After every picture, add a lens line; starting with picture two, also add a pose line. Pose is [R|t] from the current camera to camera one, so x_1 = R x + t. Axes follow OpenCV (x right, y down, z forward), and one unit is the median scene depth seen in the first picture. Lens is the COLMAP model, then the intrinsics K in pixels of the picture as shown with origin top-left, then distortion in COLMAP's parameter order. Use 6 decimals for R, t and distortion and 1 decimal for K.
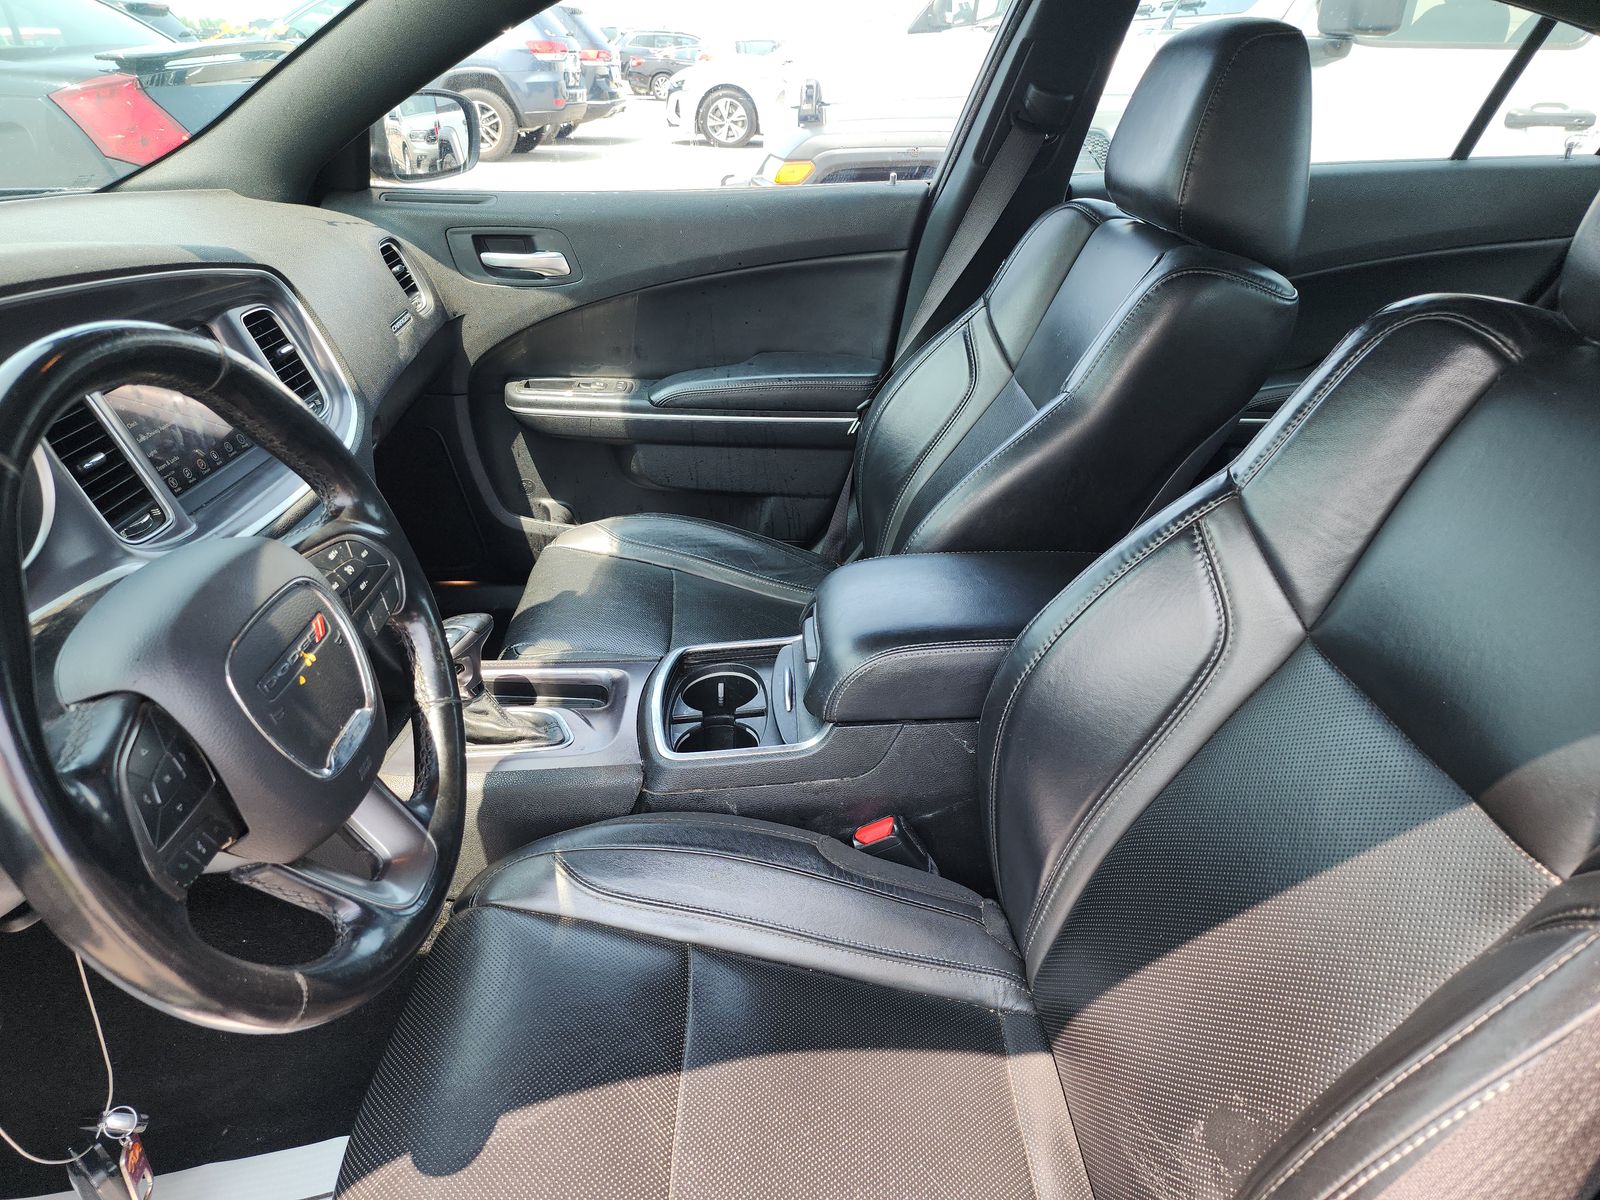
lens RADIAL K [[1091.0, 0, 794.5], [0, 1091.0, 599.0], [0, 0, 1]] dist [0.057695, -0.042669]
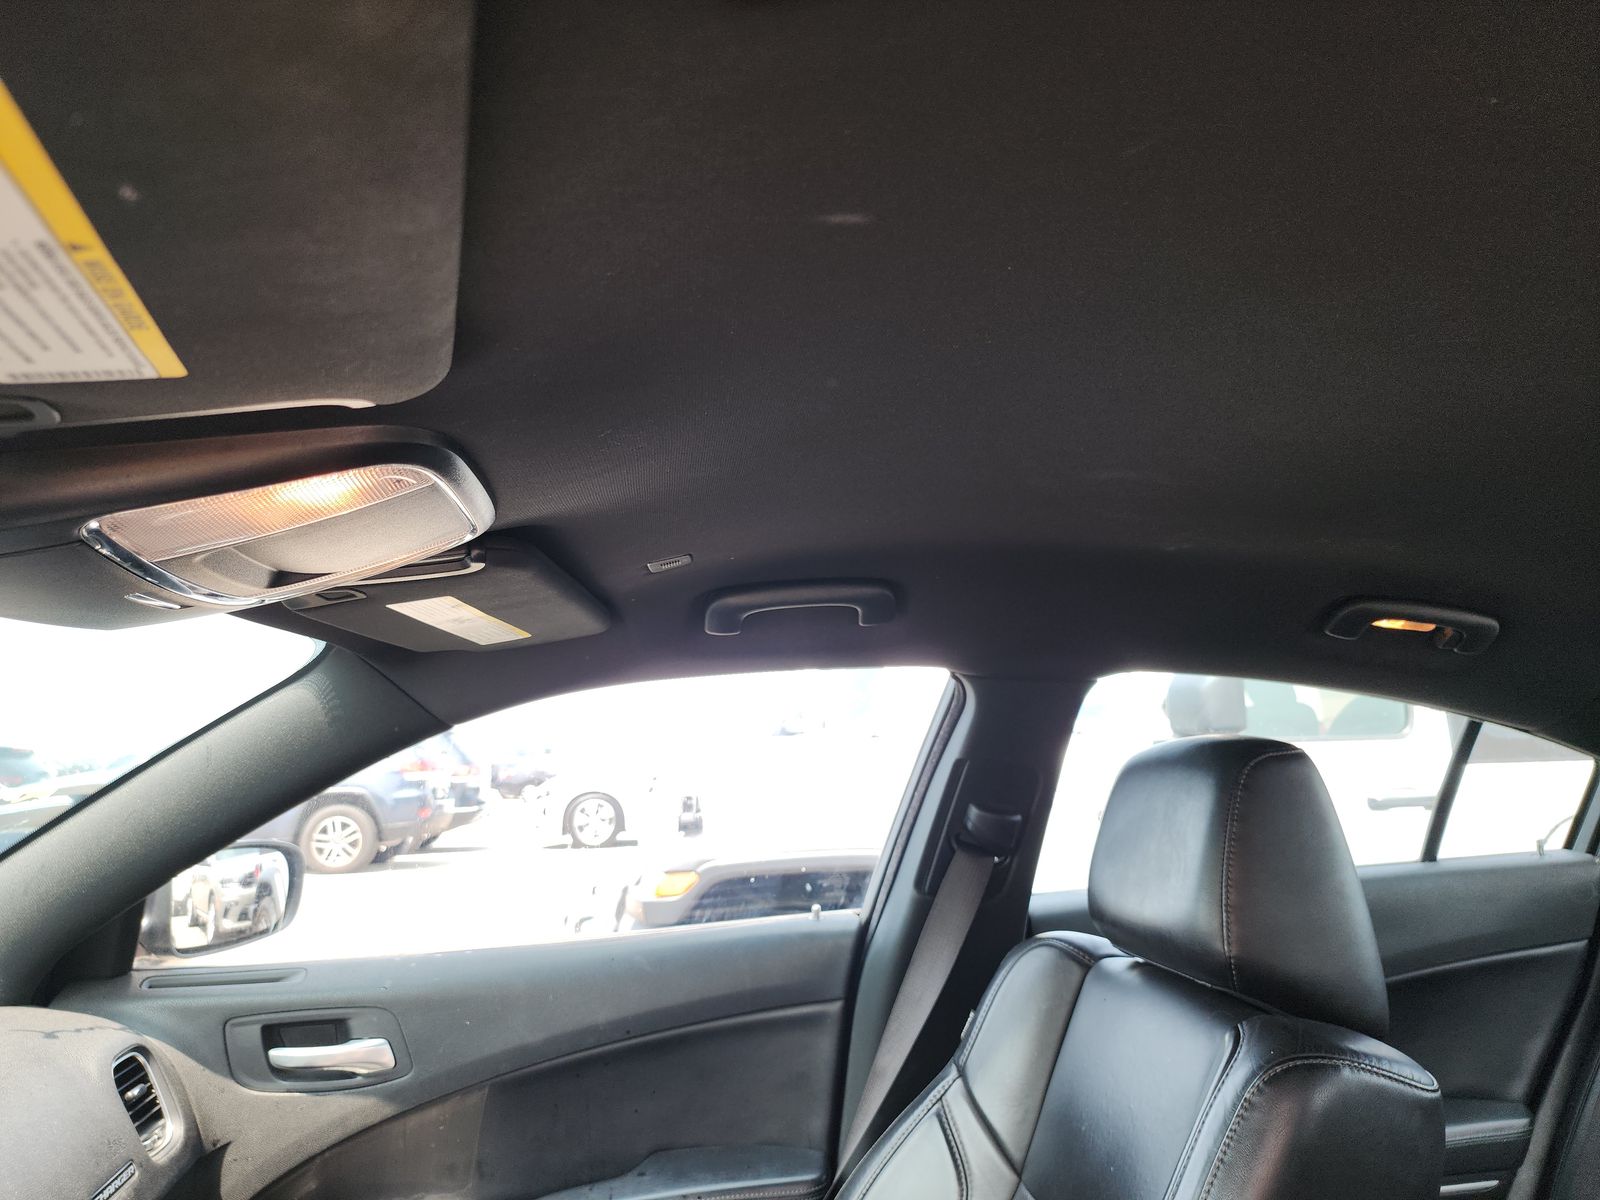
lens RADIAL K [[1091.0, 0, 794.5], [0, 1091.0, 599.0], [0, 0, 1]] dist [0.057695, -0.042669]
pose [[0.991173, -0.022622, 0.130632, -0.028568], [0.092288, 0.825132, -0.557350, -0.118125], [-0.095180, 0.564486, 0.819937, 0.192326]]
